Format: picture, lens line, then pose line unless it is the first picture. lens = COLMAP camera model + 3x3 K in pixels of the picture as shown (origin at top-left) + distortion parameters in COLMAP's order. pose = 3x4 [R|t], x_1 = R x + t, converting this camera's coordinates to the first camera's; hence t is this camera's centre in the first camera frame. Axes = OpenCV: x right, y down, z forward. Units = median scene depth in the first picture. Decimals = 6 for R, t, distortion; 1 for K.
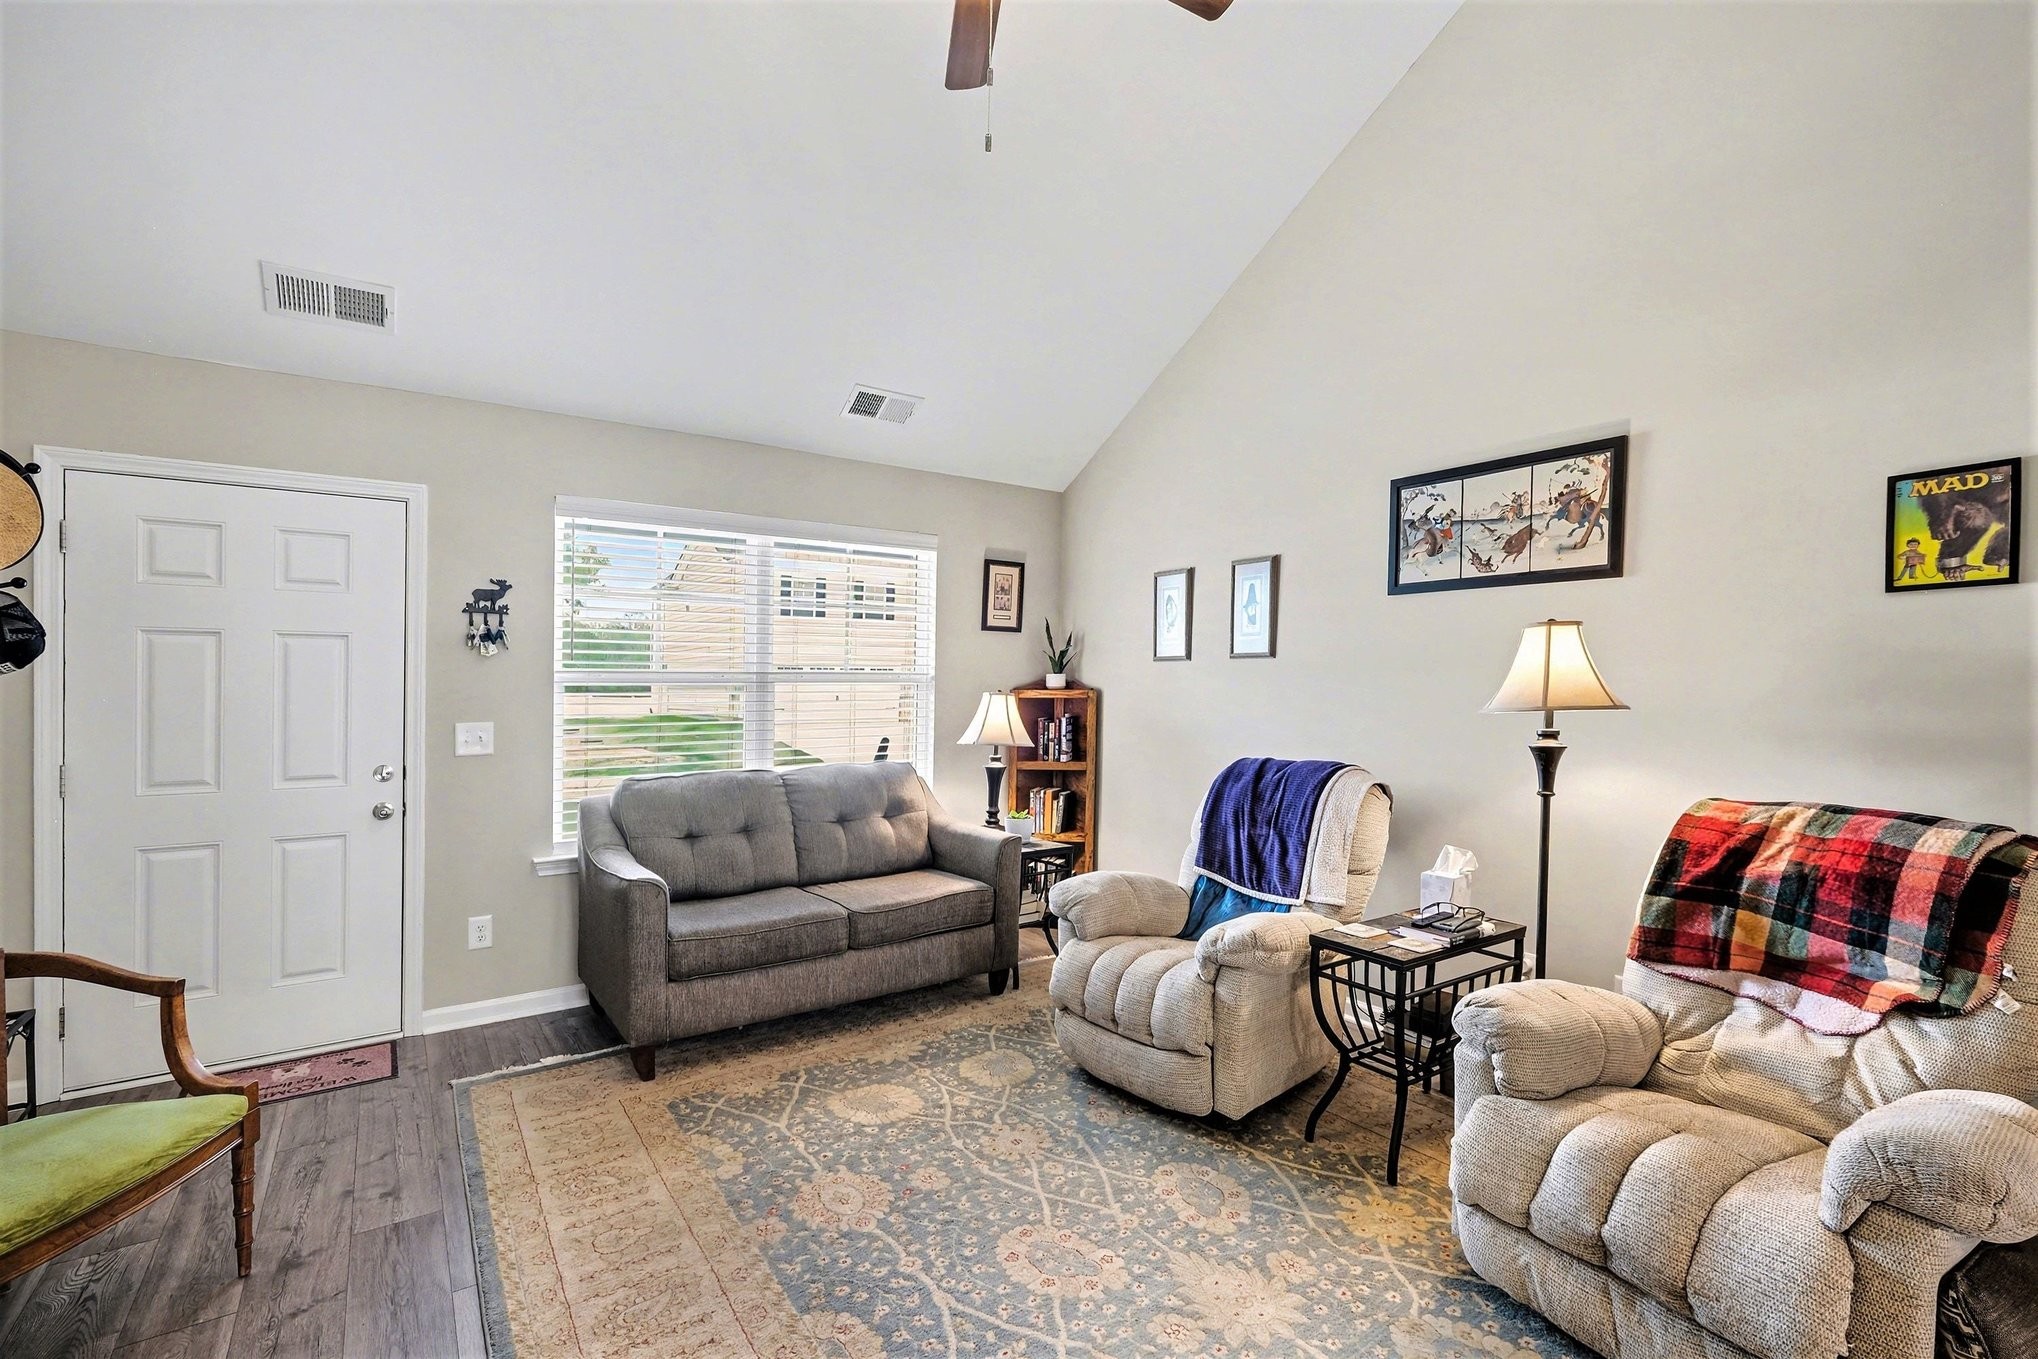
lens RADIAL K [[915.5, 0, 1040.2], [0, 915.5, 698.5], [0, 0, 1]] dist [-0.000436, -0.000312]
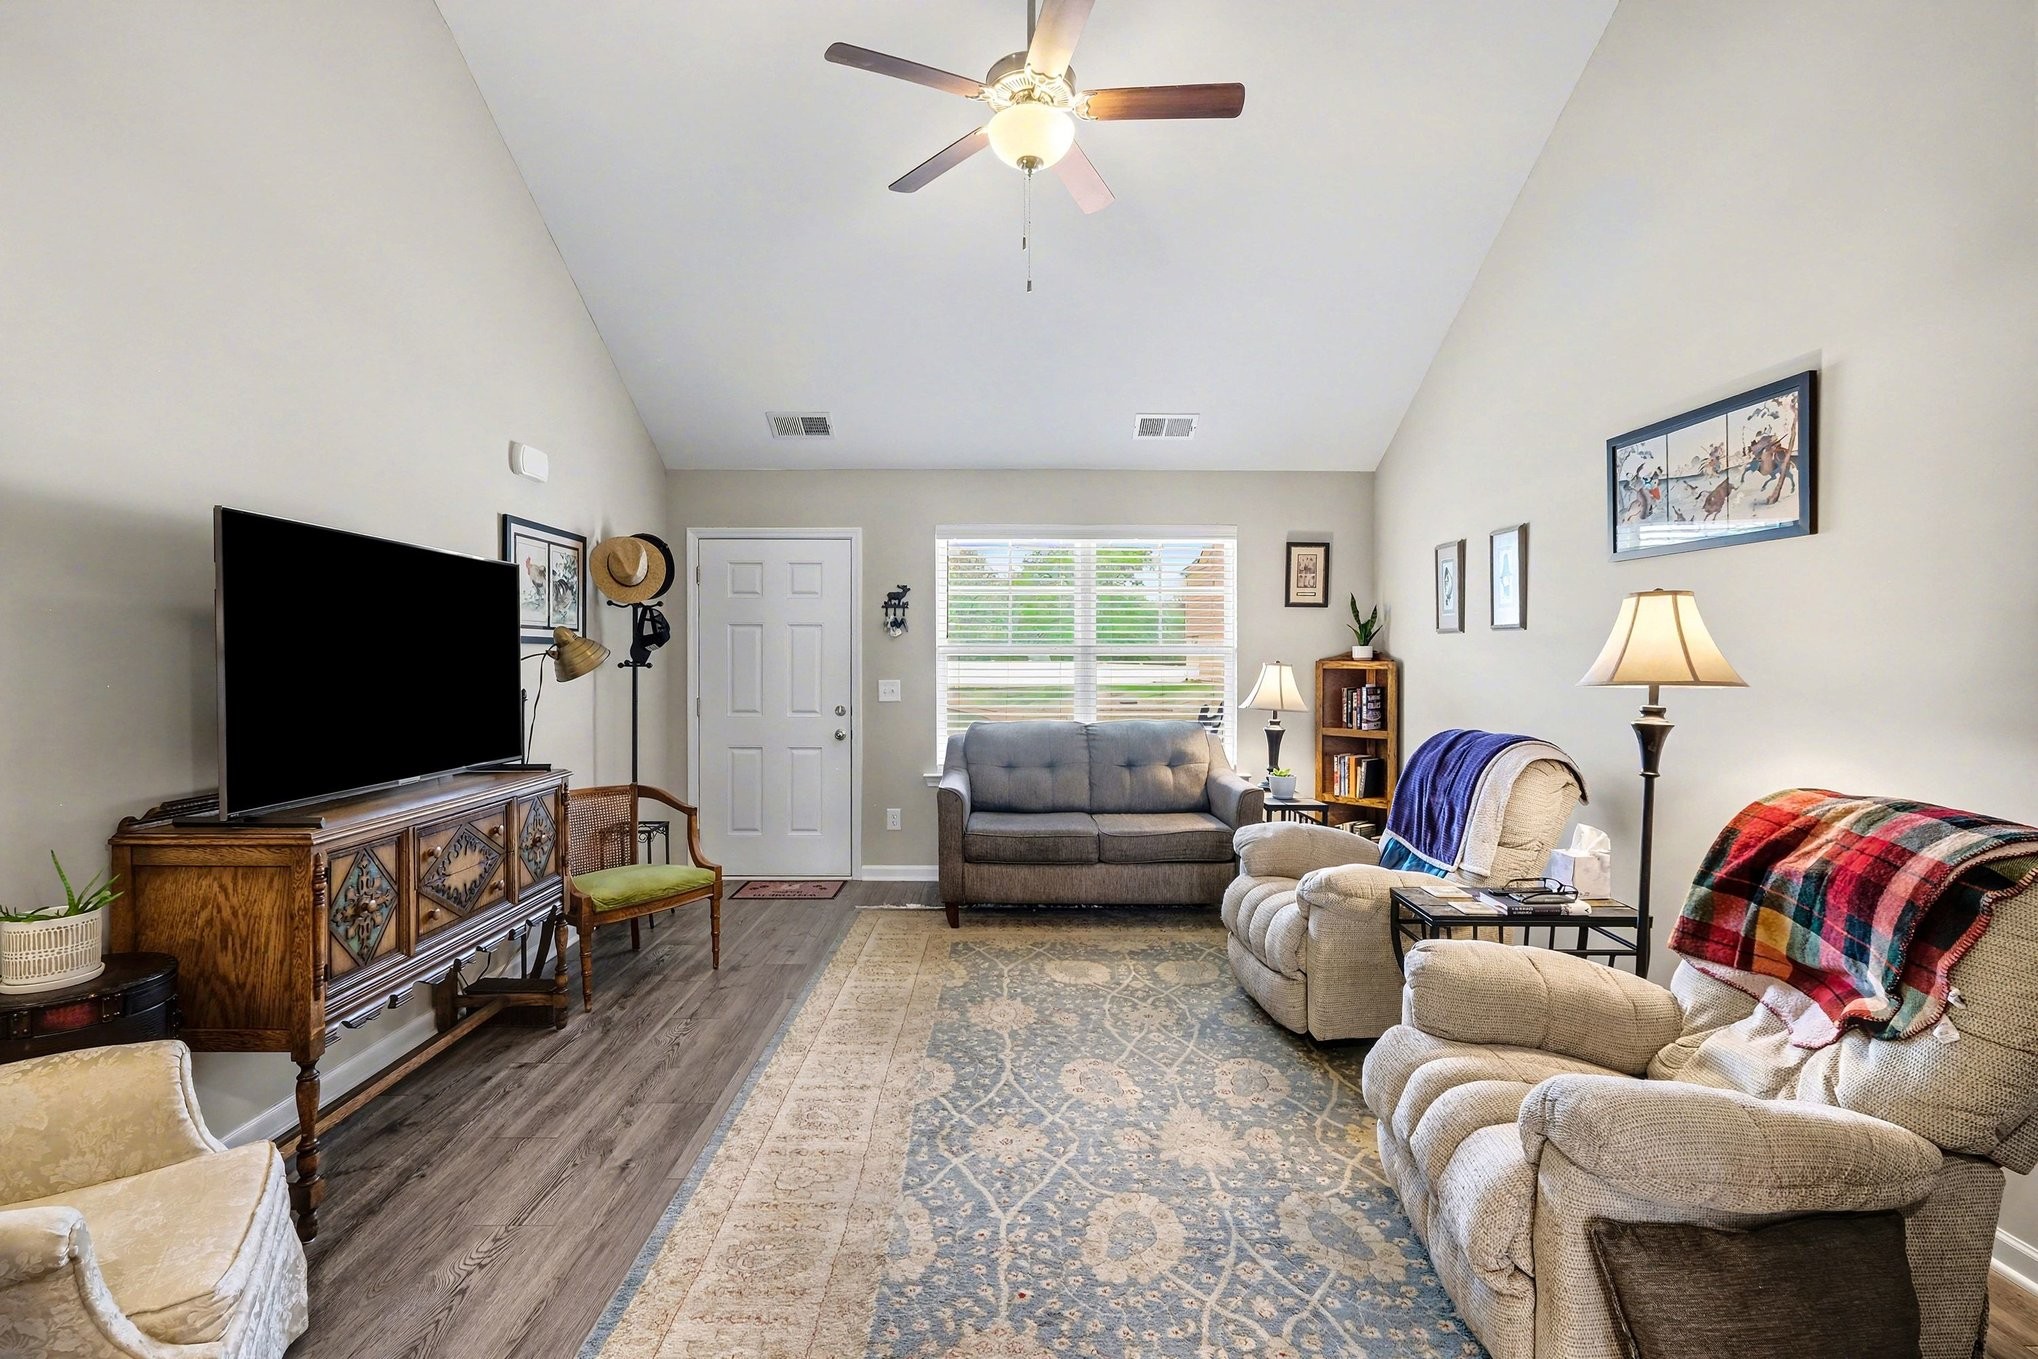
lens RADIAL K [[889.4, 0, 1014.8], [0, 889.4, 667.9], [0, 0, 1]] dist [-0.000668, 0.000200]
pose [[0.820435, 0.010902, -0.571636, 0.453629], [-0.011148, 0.999933, 0.003069, -0.000777], [0.571631, 0.003855, 0.820502, -0.104491]]
